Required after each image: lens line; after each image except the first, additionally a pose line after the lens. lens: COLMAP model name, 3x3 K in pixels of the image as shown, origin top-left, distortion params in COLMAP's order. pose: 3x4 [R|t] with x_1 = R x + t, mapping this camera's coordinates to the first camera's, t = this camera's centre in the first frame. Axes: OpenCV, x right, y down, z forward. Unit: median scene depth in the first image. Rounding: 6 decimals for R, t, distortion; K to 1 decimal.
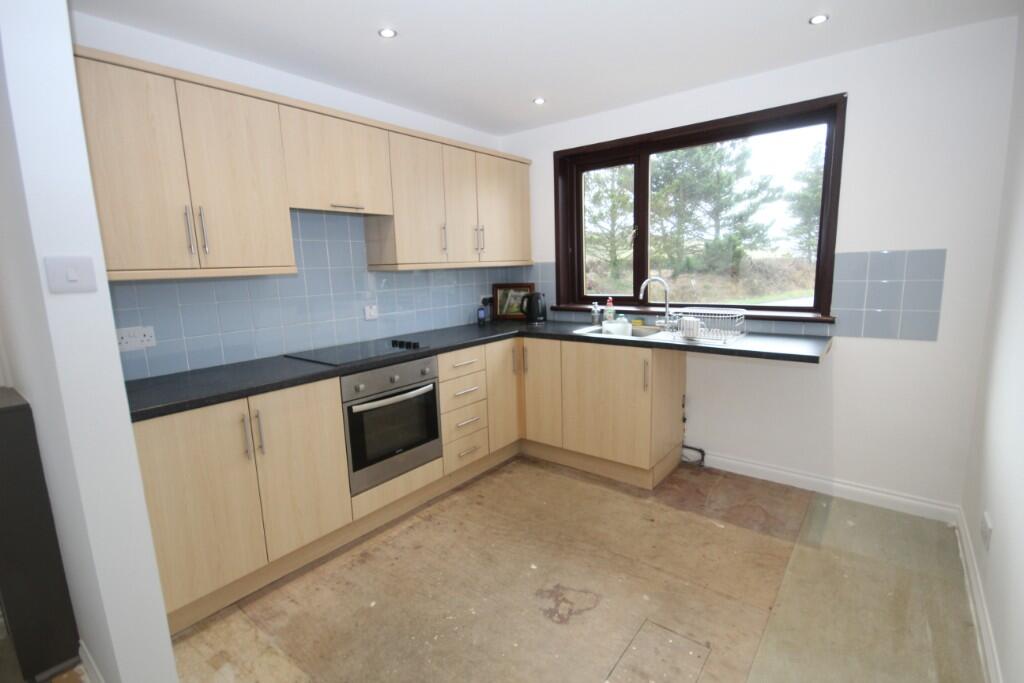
lens RADIAL K [[470.1, 0, 520.6], [0, 470.1, 344.1], [0, 0, 1]] dist [-0.000239, -0.000851]
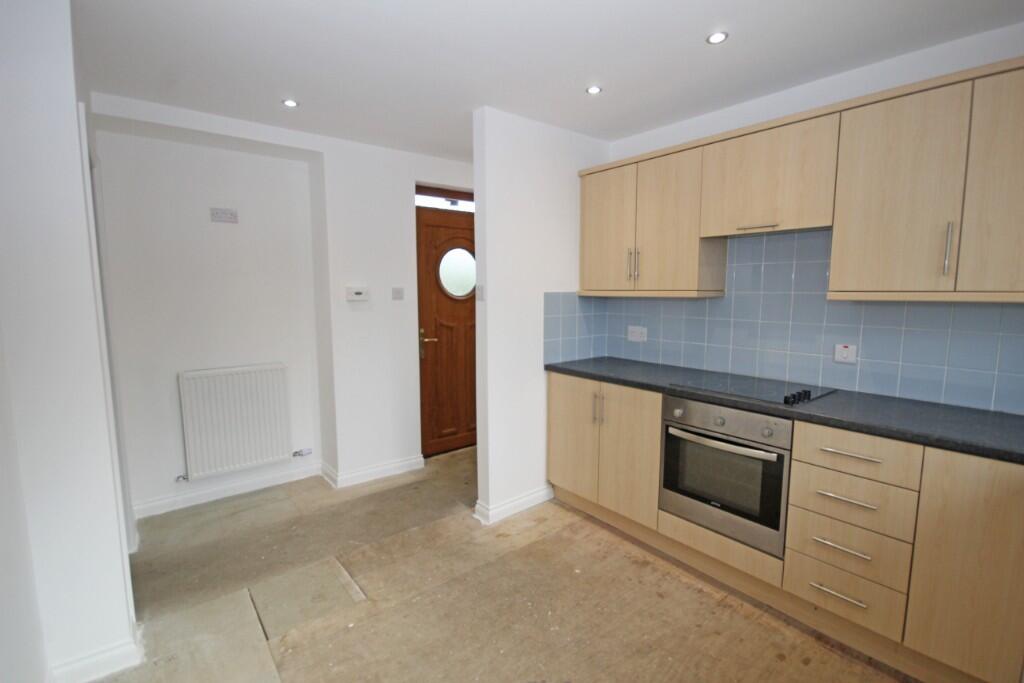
lens RADIAL K [[470.1, 0, 517.1], [0, 470.1, 345.7], [0, 0, 1]] dist [-0.000239, -0.000851]
pose [[-0.231043, 0.142930, -0.962388, 0.603535], [-0.157506, 0.970608, 0.181964, -0.153299], [0.960110, 0.193624, -0.201740, 0.740949]]
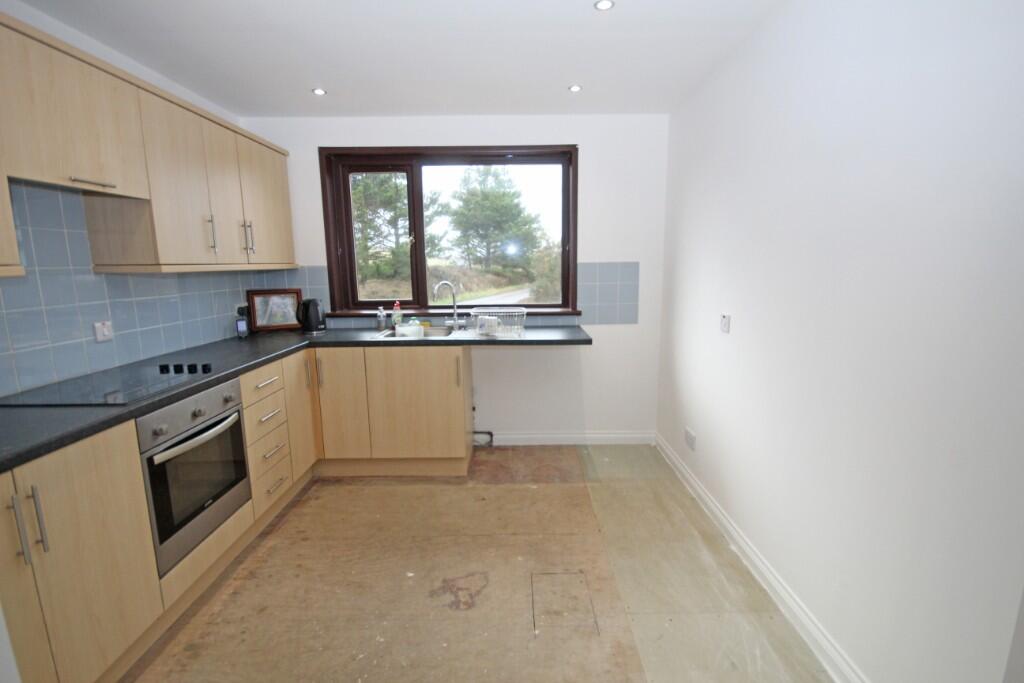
lens RADIAL K [[470.1, 0, 518.6], [0, 470.1, 343.5], [0, 0, 1]] dist [-0.000239, -0.000851]
pose [[0.787070, -0.082309, 0.611347, -0.298278], [0.090351, 0.995752, 0.017742, -0.004260], [-0.610211, 0.041272, 0.791163, 0.053059]]
